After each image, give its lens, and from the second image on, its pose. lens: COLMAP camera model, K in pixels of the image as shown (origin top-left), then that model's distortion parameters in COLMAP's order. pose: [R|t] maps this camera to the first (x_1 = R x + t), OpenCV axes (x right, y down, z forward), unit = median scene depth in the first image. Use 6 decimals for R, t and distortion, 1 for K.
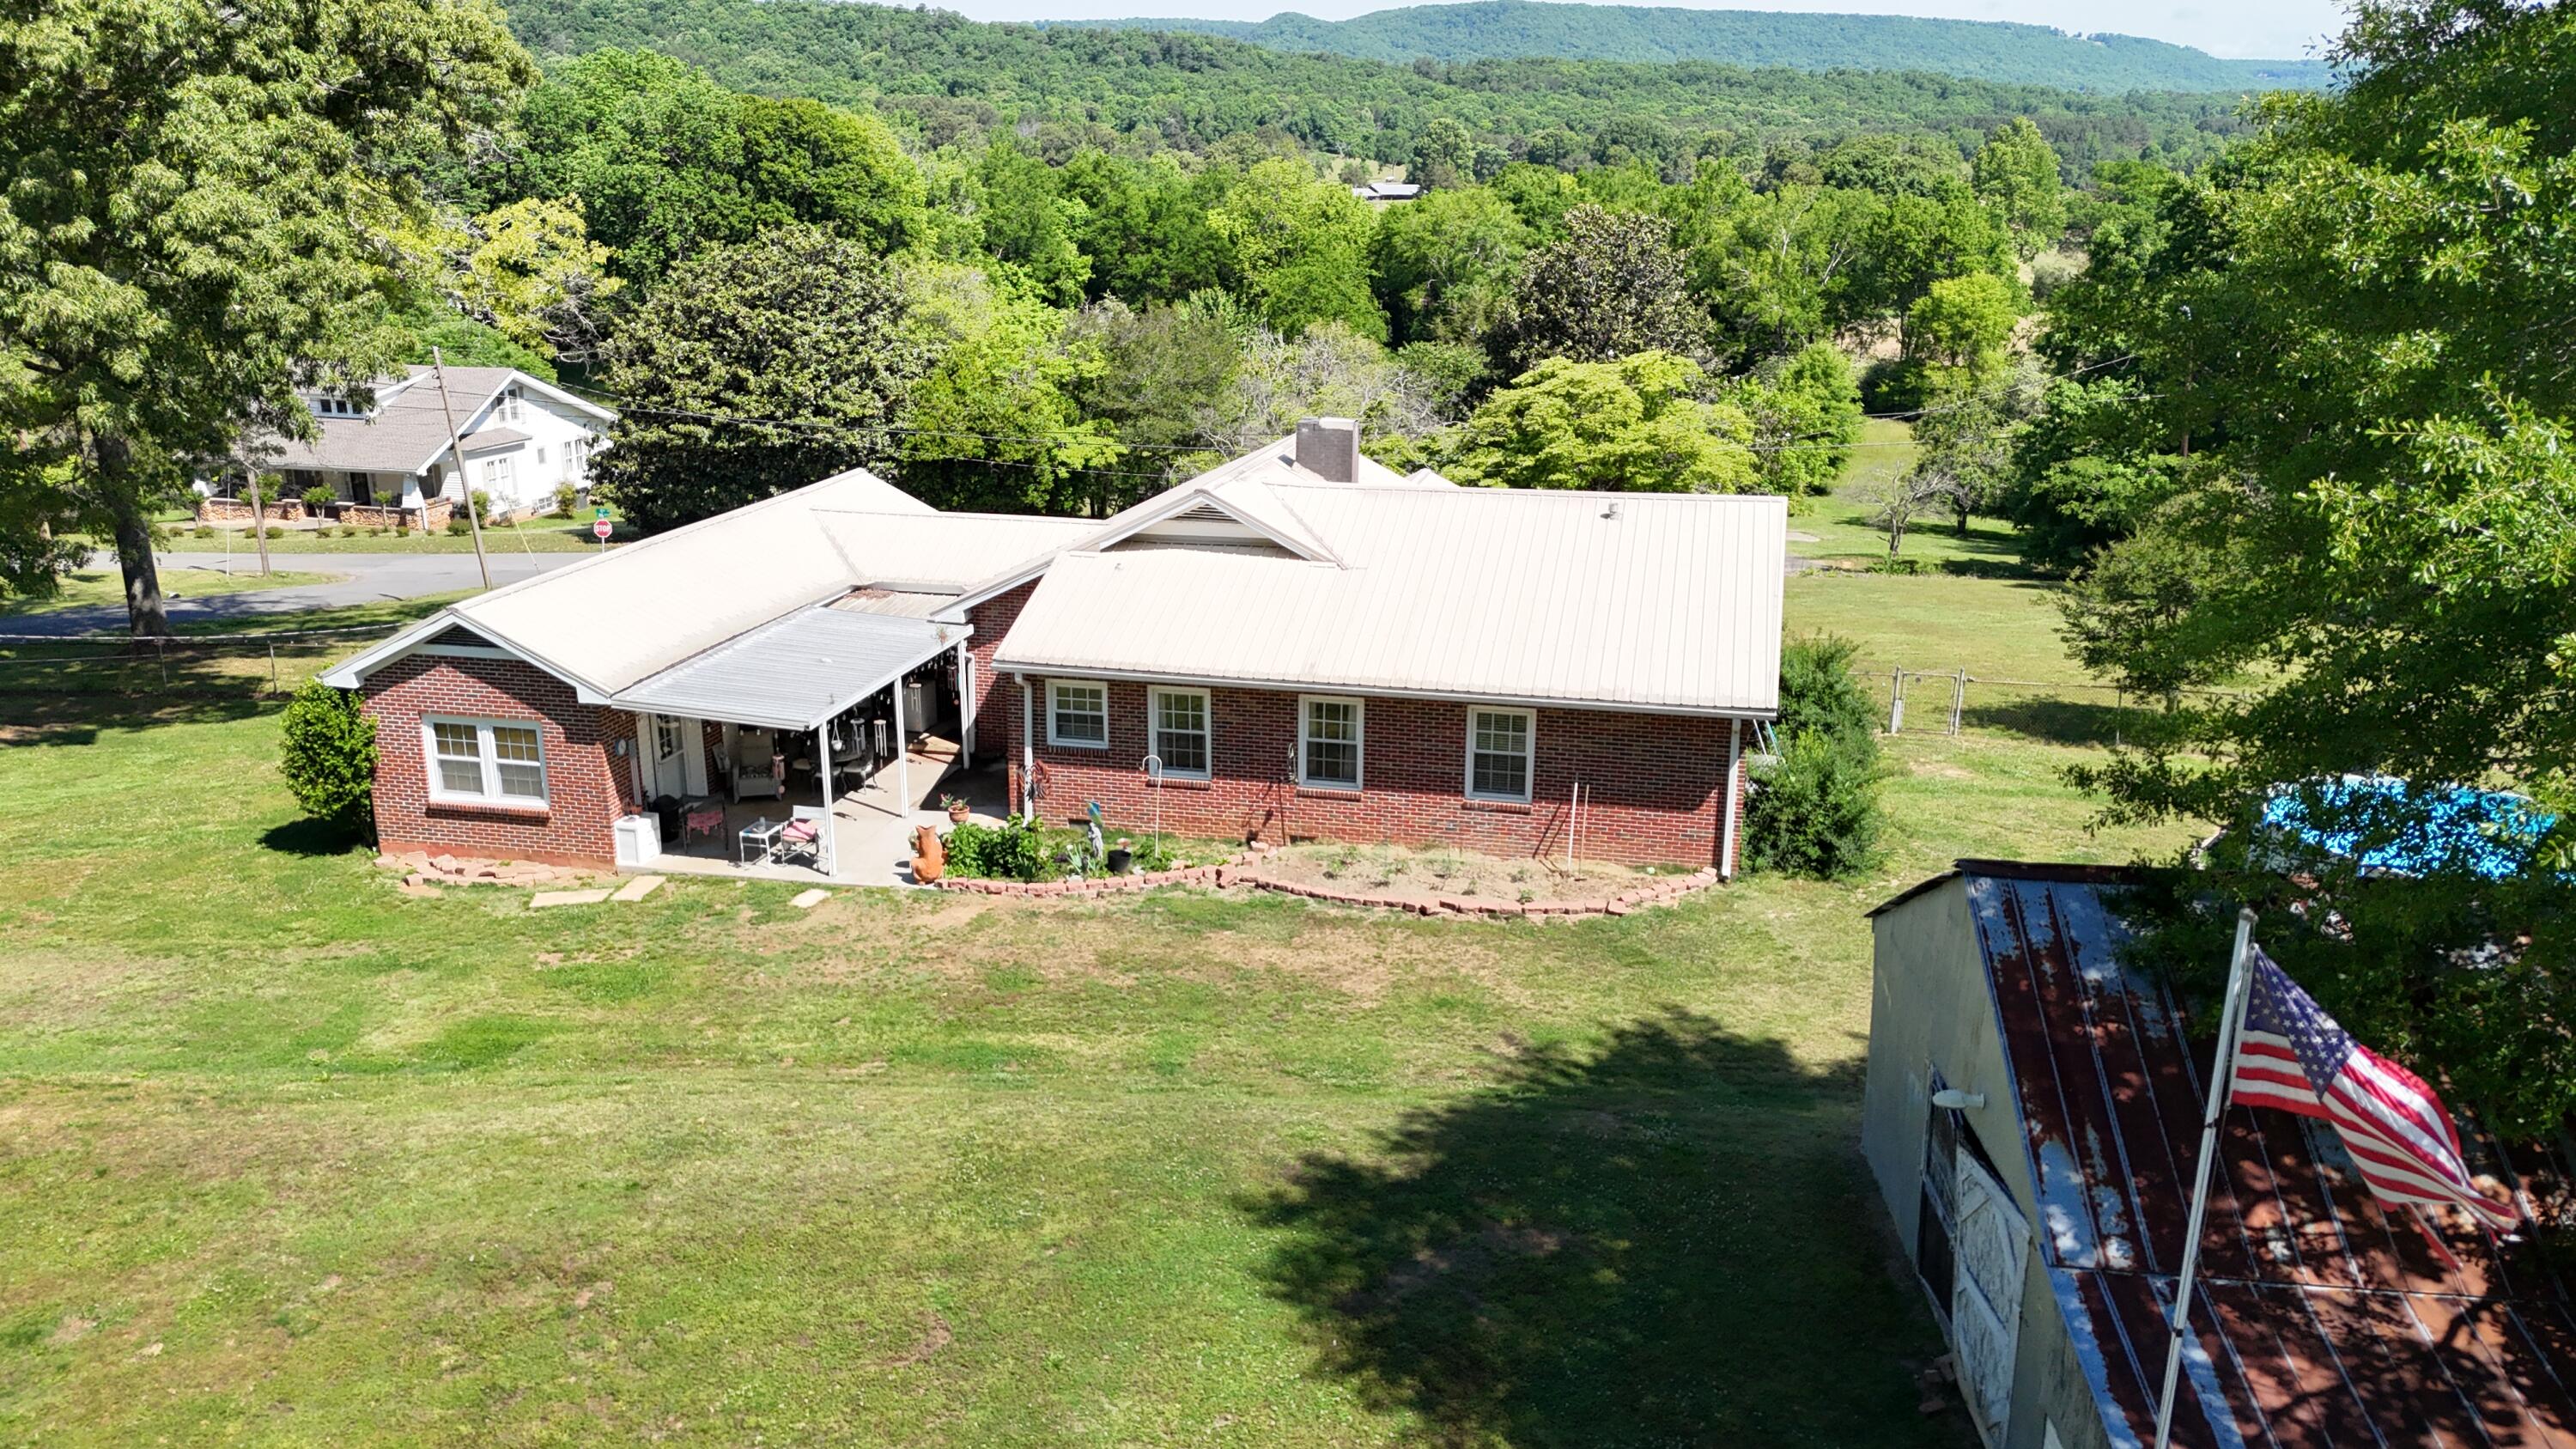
lens RADIAL K [[1946.6, 0, 1288.0], [0, 1946.6, 724.5], [0, 0, 1]] dist [0.008403, -0.009020]
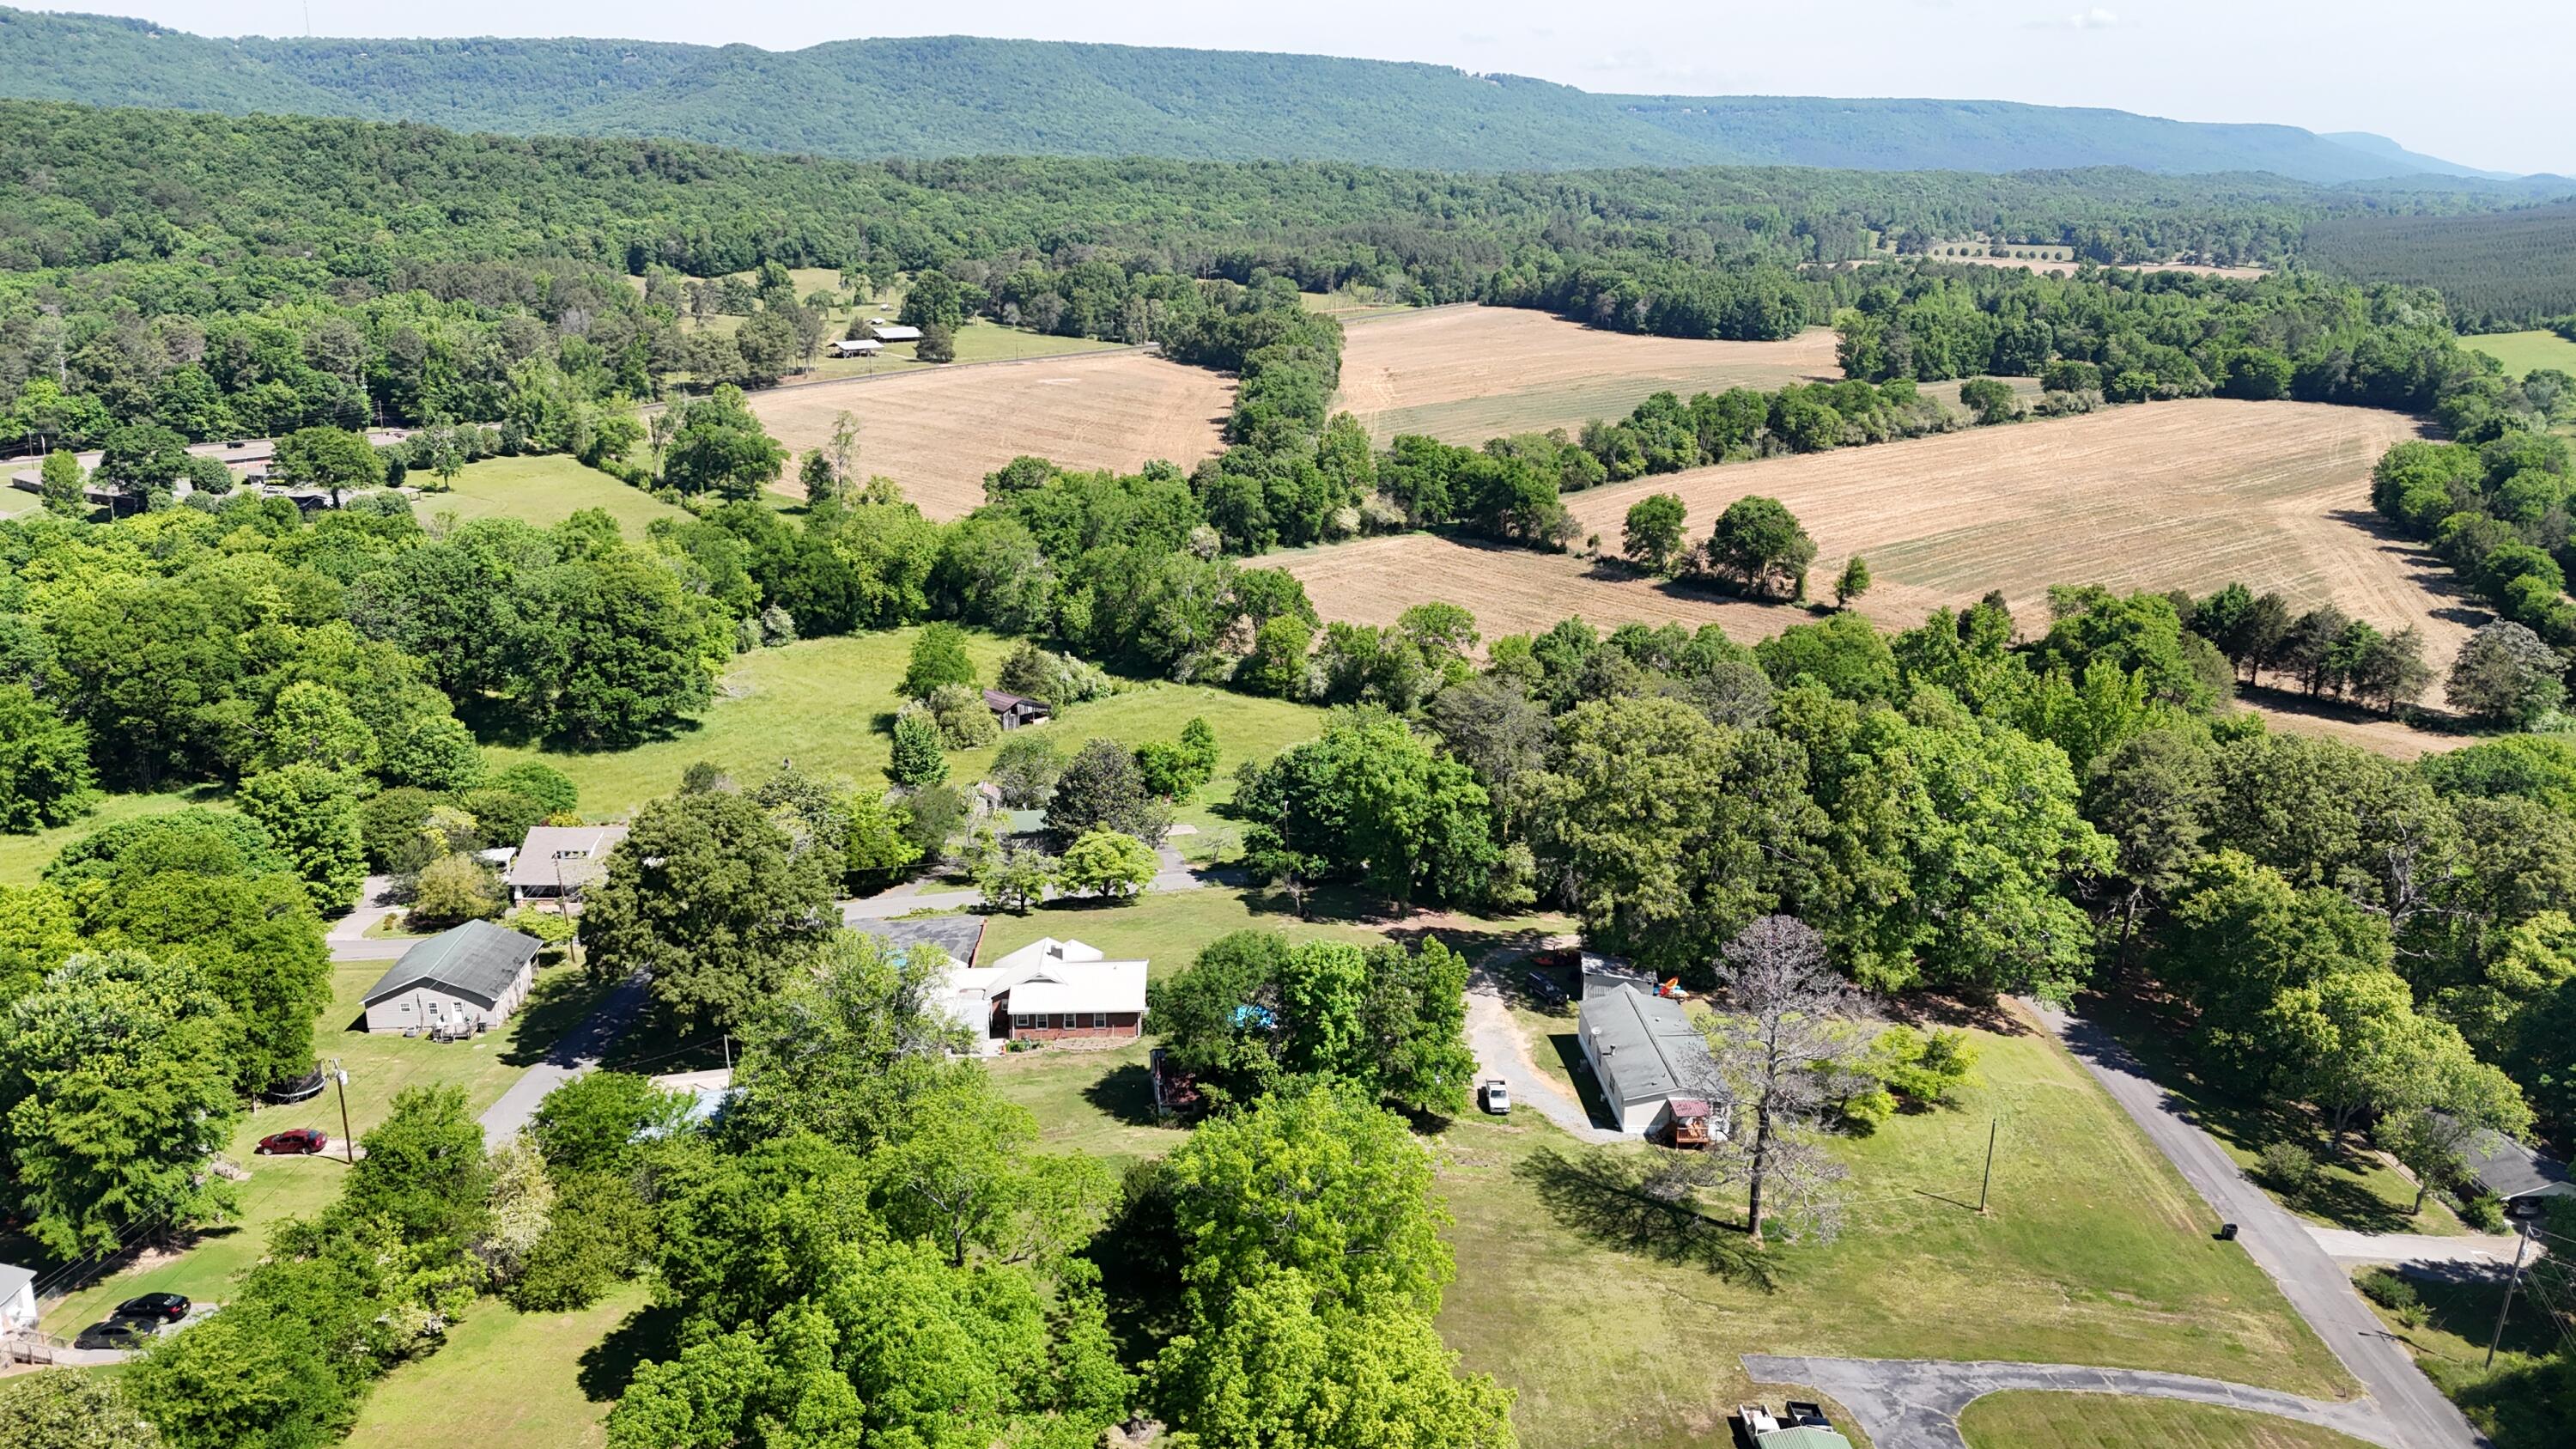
lens RADIAL K [[1946.6, 0, 1288.0], [0, 1946.6, 724.5], [0, 0, 1]] dist [0.008403, -0.009020]
pose [[0.964675, -0.082030, 0.250347, -0.090730], [0.081156, 0.996605, 0.013832, -0.111458], [-0.250631, 0.006974, 0.968057, -0.592795]]
